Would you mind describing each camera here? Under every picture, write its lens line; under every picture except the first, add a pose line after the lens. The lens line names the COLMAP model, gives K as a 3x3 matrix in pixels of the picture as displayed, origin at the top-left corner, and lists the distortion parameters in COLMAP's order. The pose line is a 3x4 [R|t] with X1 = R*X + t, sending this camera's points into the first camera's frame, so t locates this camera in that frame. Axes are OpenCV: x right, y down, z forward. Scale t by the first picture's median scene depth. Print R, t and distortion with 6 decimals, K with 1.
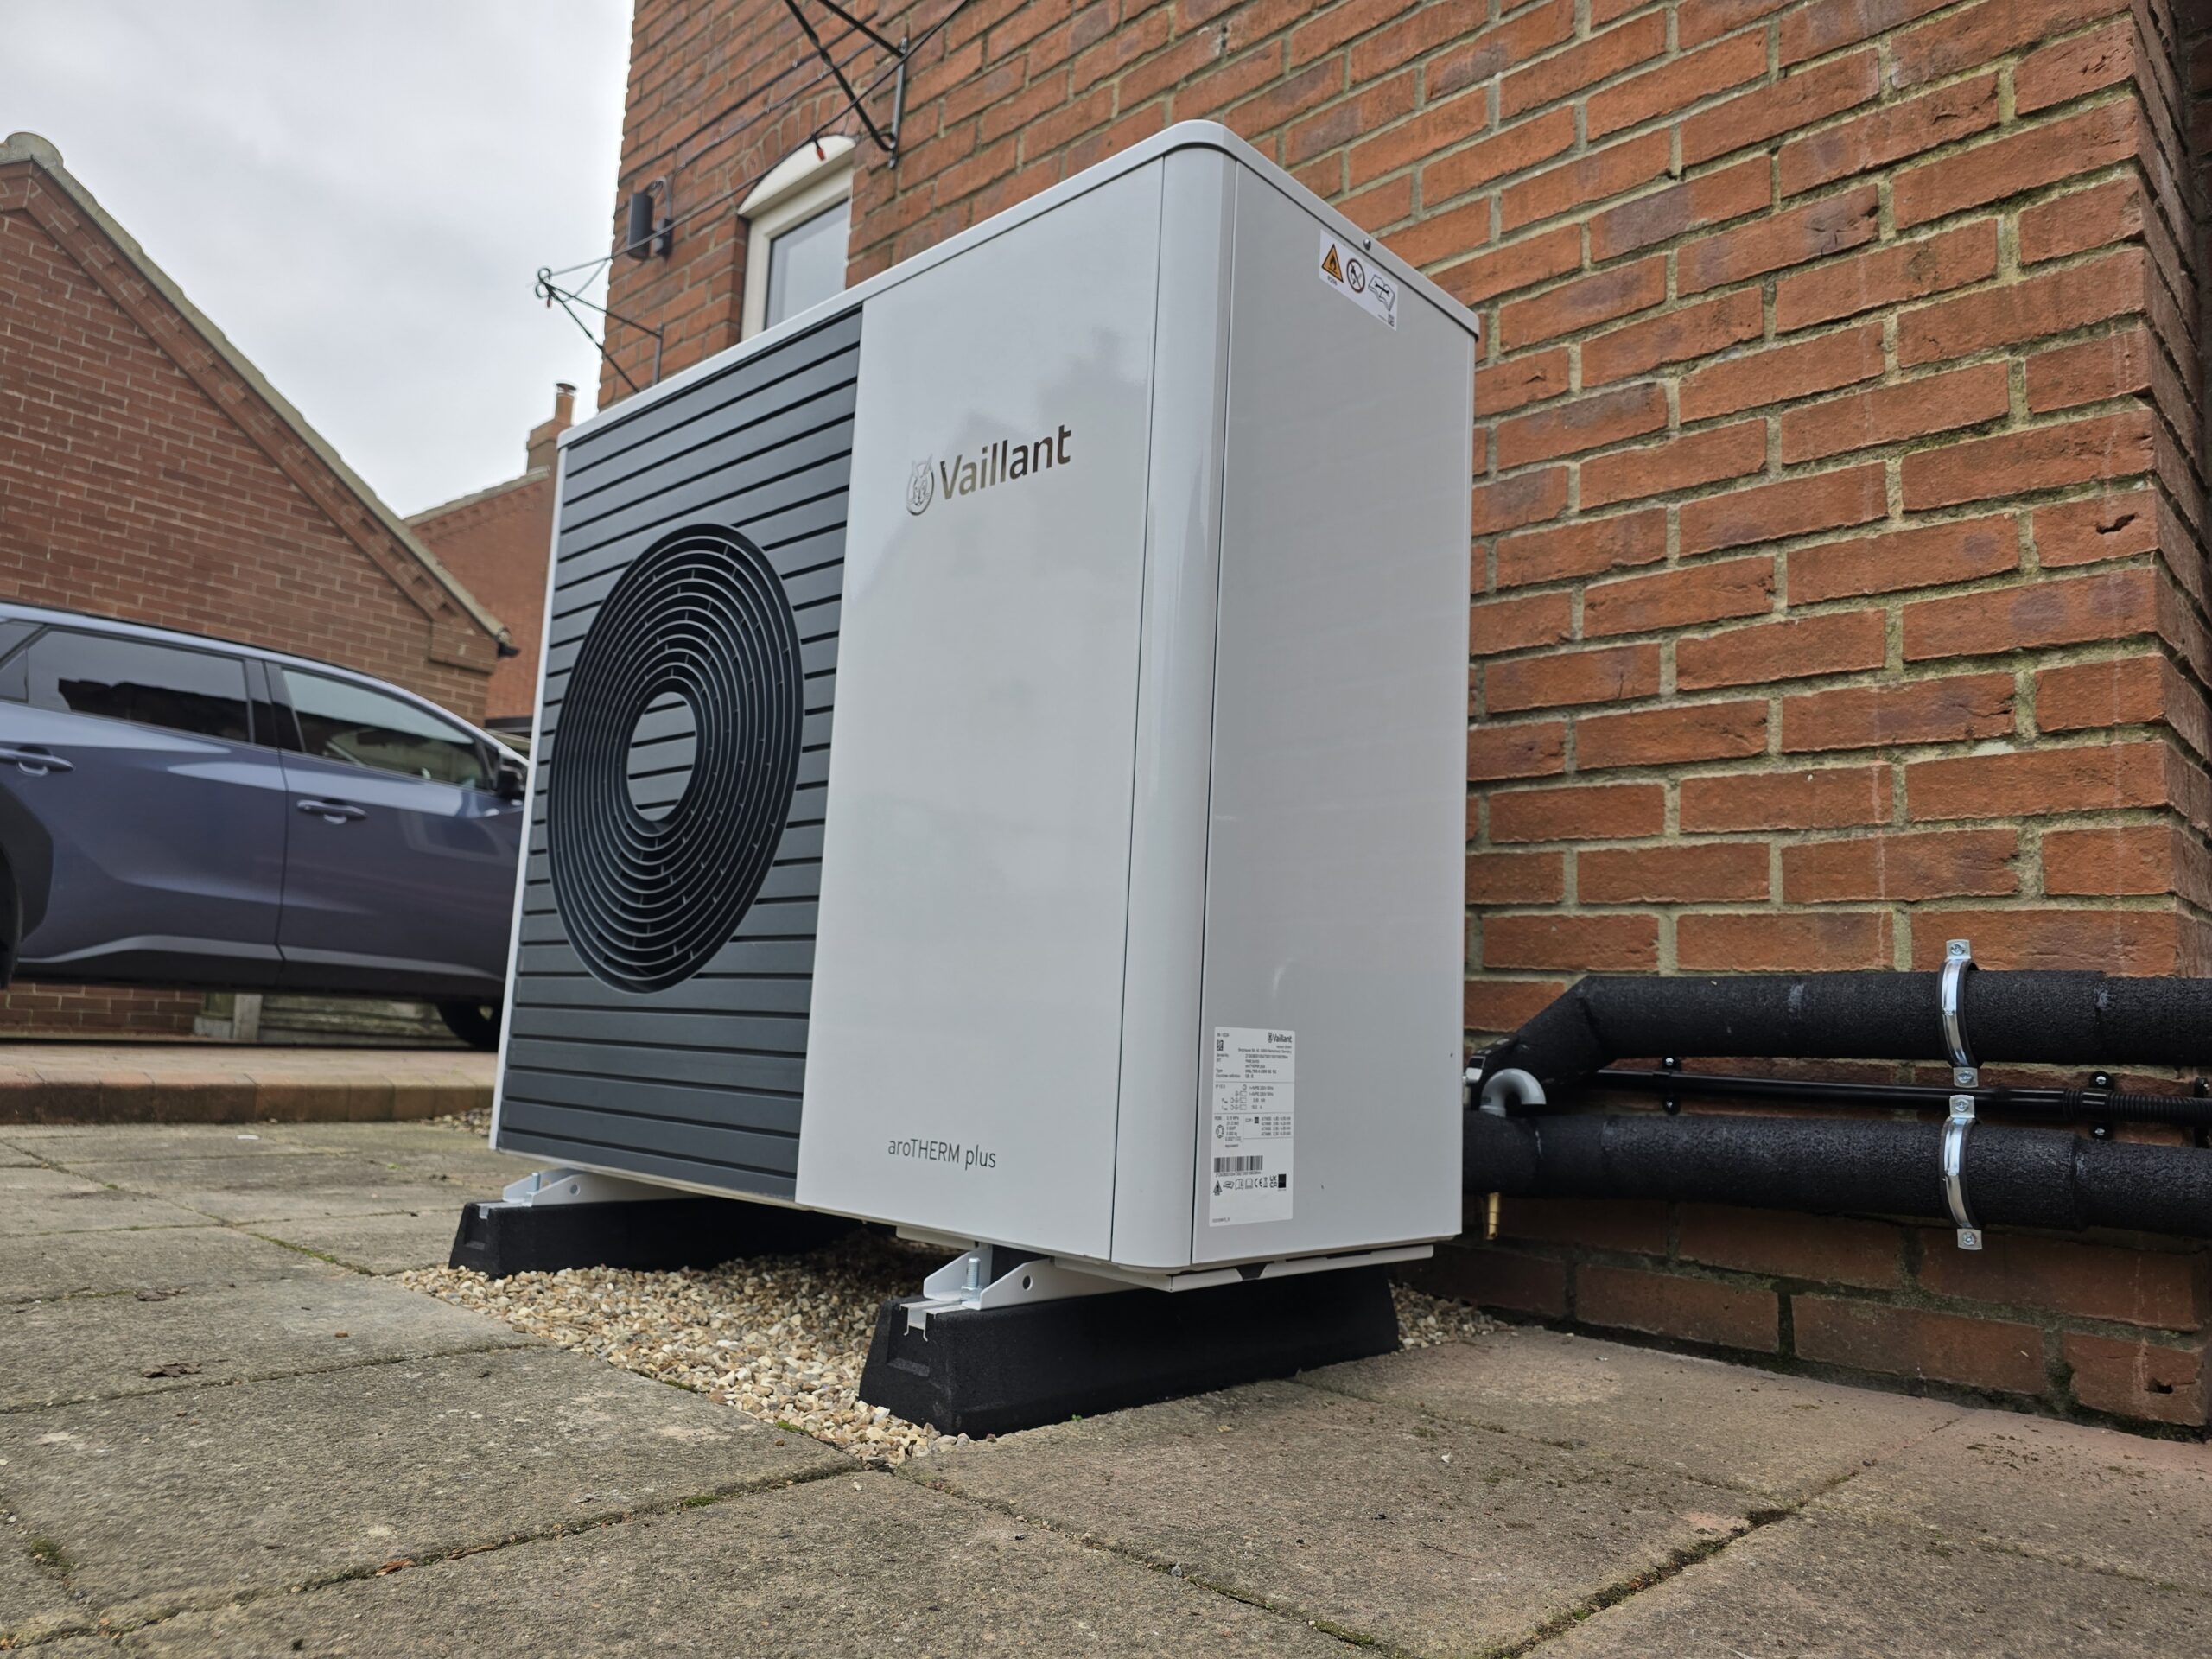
lens RADIAL K [[1489.2, 0, 1106.3], [0, 1489.2, 760.8], [0, 0, 1]] dist [0.024531, -0.036907]
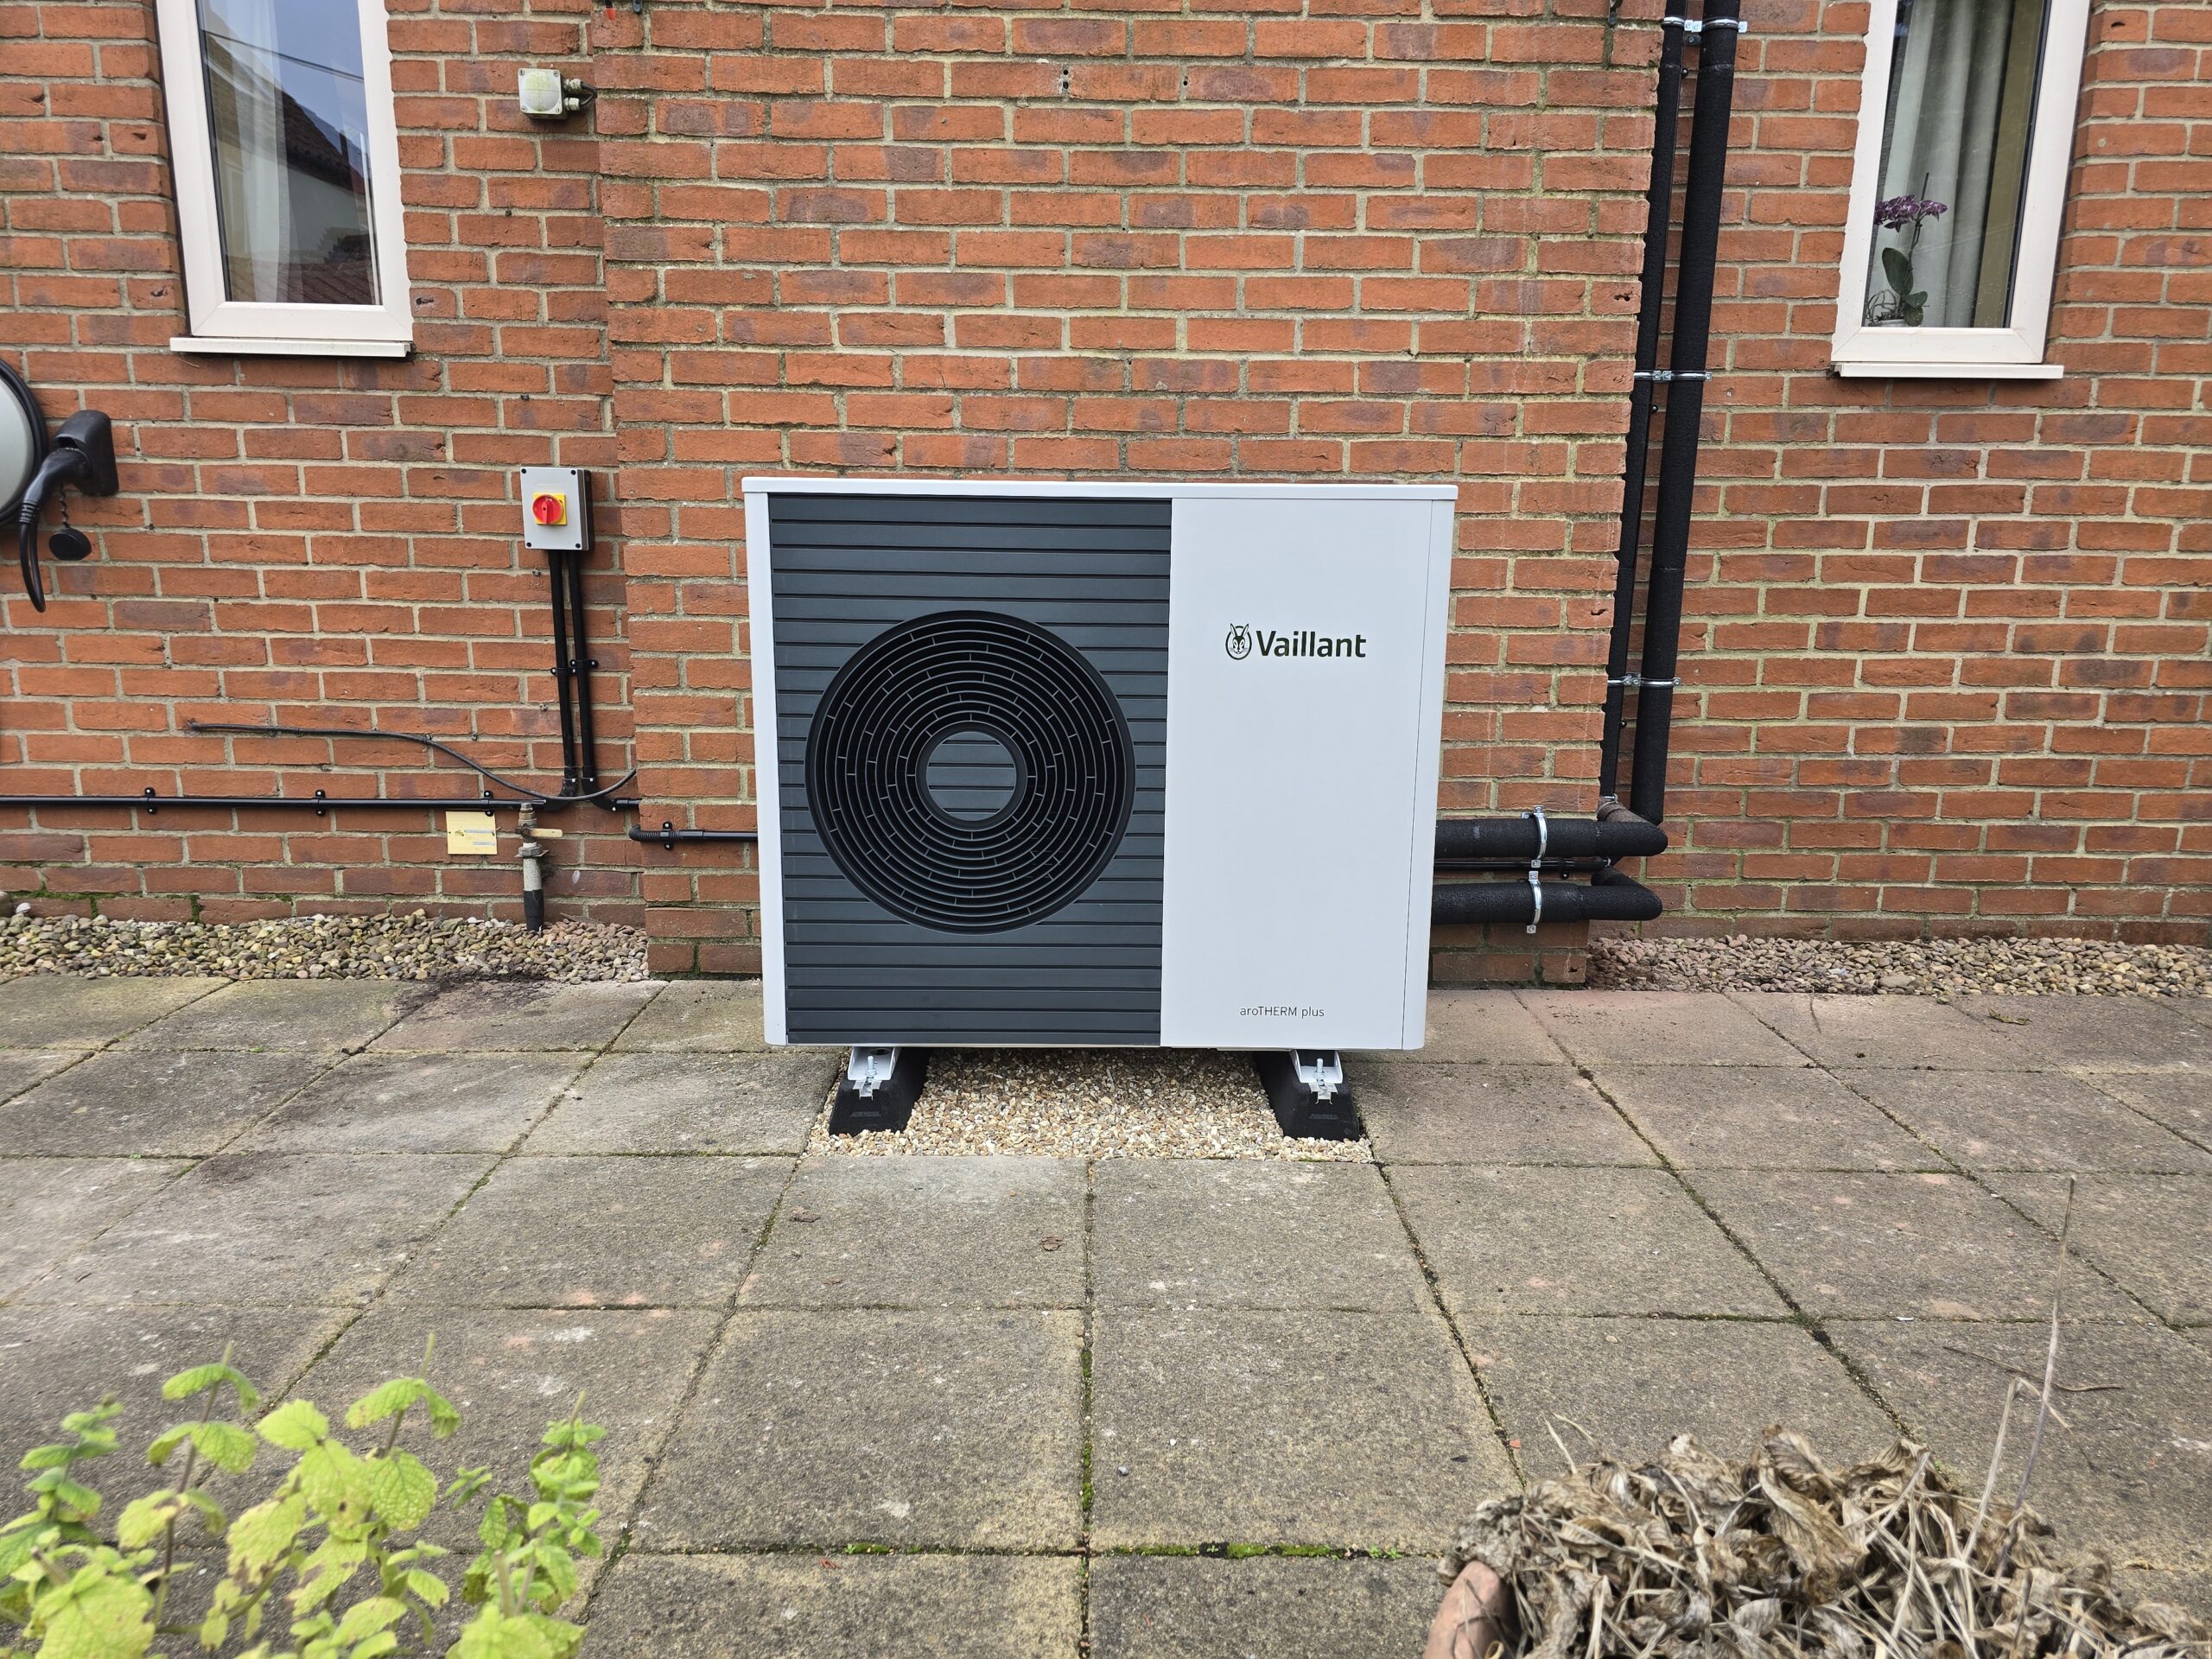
lens RADIAL K [[1489.2, 0, 1142.3], [0, 1489.2, 733.5], [0, 0, 1]] dist [0.024531, -0.036907]
pose [[0.717508, -0.126587, 0.684951, -1.264633], [-0.108120, 0.951189, 0.289050, -0.518594], [-0.688108, -0.281452, 0.668799, -0.064051]]
